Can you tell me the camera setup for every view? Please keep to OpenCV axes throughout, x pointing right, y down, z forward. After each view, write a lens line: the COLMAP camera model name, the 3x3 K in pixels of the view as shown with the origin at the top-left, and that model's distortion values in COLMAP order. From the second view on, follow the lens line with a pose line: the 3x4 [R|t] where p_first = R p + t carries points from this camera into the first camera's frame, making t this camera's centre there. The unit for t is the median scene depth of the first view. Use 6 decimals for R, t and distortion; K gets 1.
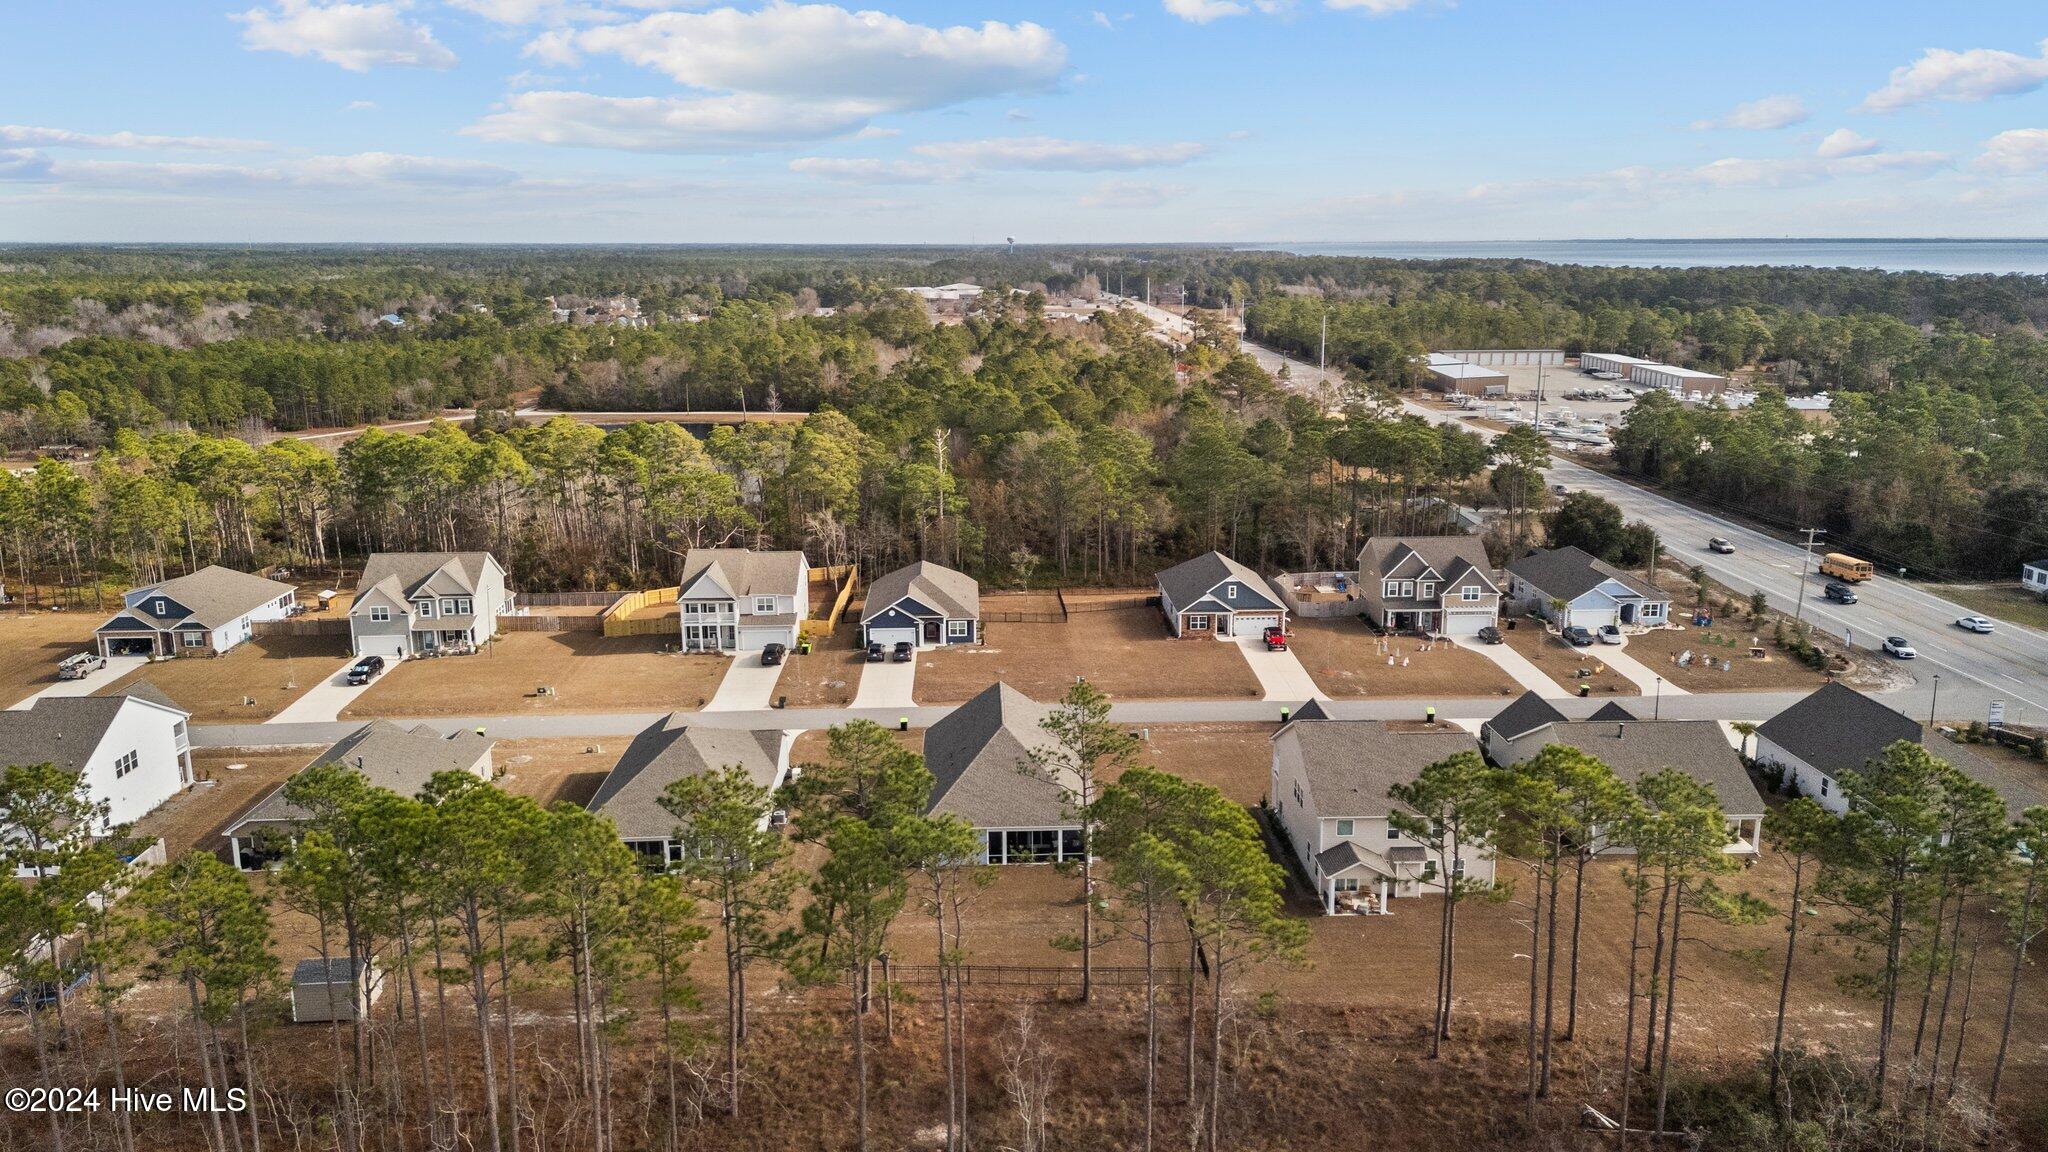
lens RADIAL K [[1631.8, 0, 1019.2], [0, 1631.8, 717.9], [0, 0, 1]] dist [0.309343, -0.006478]
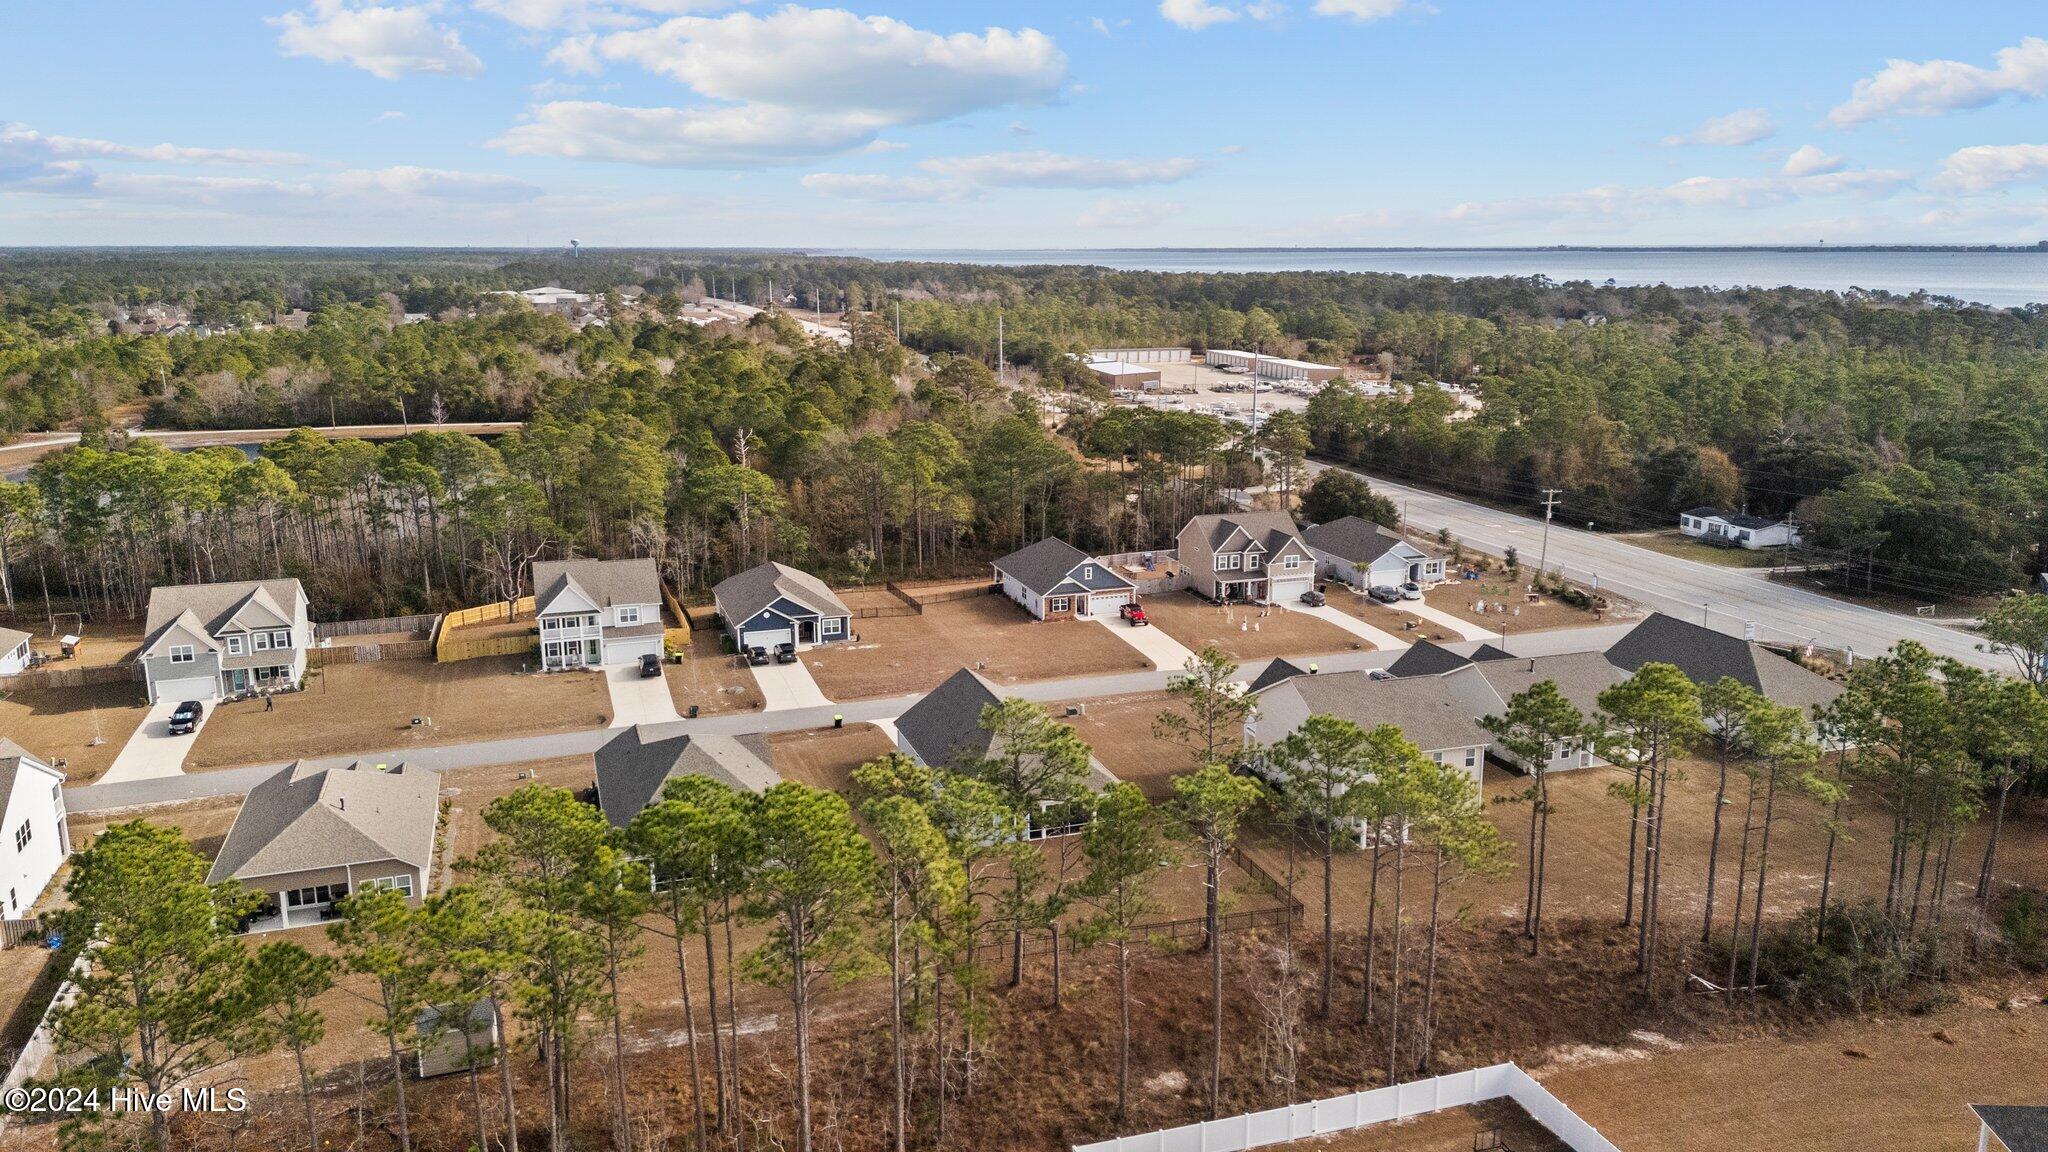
lens RADIAL K [[1631.8, 0, 1019.2], [0, 1631.8, 717.9], [0, 0, 1]] dist [0.309343, -0.006478]
pose [[0.966068, -0.085874, 0.243596, -0.178177], [0.086049, 0.996241, 0.009939, 0.001294], [-0.243534, 0.011360, 0.969826, -0.006122]]
